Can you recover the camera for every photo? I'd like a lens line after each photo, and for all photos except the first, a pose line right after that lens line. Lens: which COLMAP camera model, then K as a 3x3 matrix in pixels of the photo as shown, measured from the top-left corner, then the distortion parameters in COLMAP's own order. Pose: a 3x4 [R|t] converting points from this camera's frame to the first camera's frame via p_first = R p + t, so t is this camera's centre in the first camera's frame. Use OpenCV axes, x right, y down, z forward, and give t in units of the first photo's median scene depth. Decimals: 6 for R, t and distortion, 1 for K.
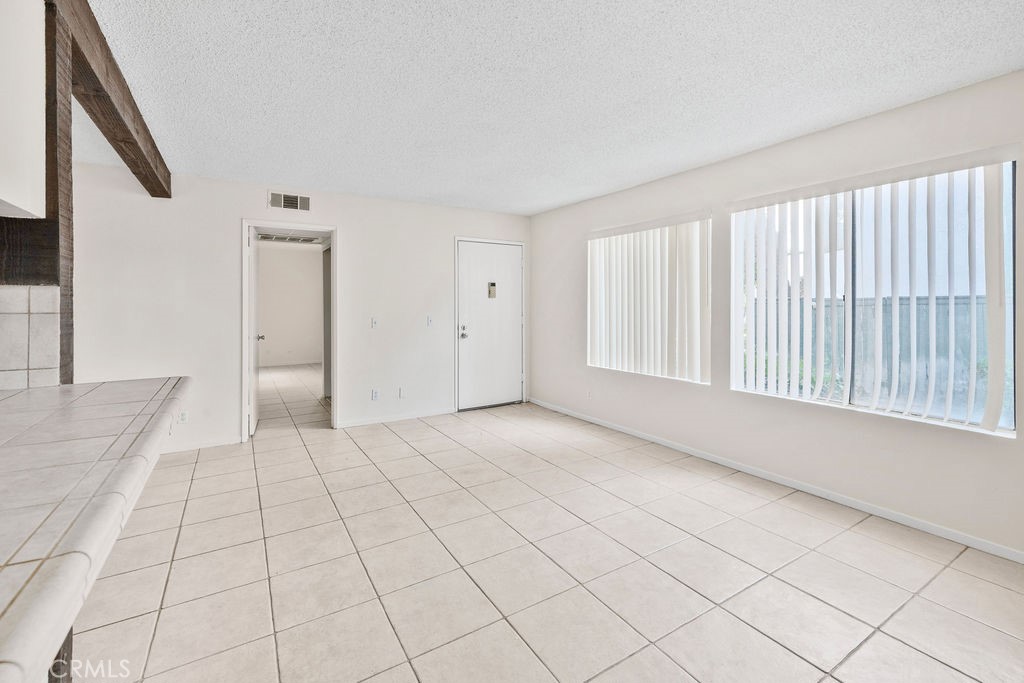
lens RADIAL K [[434.3, 0, 505.6], [0, 434.3, 303.7], [0, 0, 1]] dist [0.000679, 0.000075]
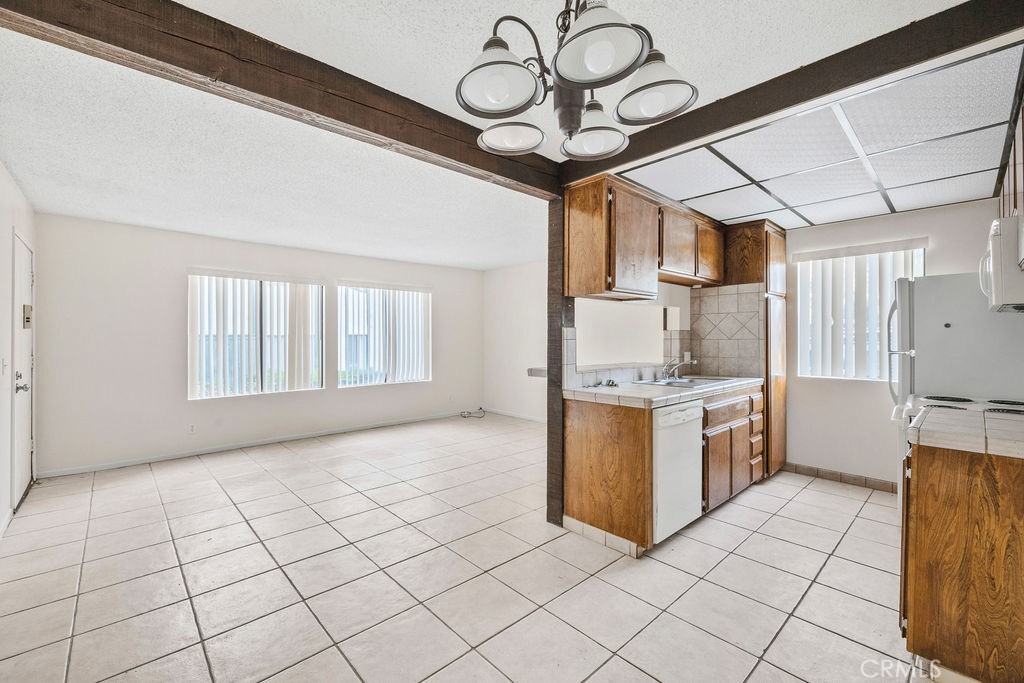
lens RADIAL K [[434.3, 0, 513.0], [0, 434.3, 336.6], [0, 0, 1]] dist [0.000679, 0.000075]
pose [[-0.204108, 0.002733, 0.978945, -1.208038], [0.005797, 0.999982, -0.001583, 0.001662], [-0.978931, 0.005352, -0.204120, 0.620413]]
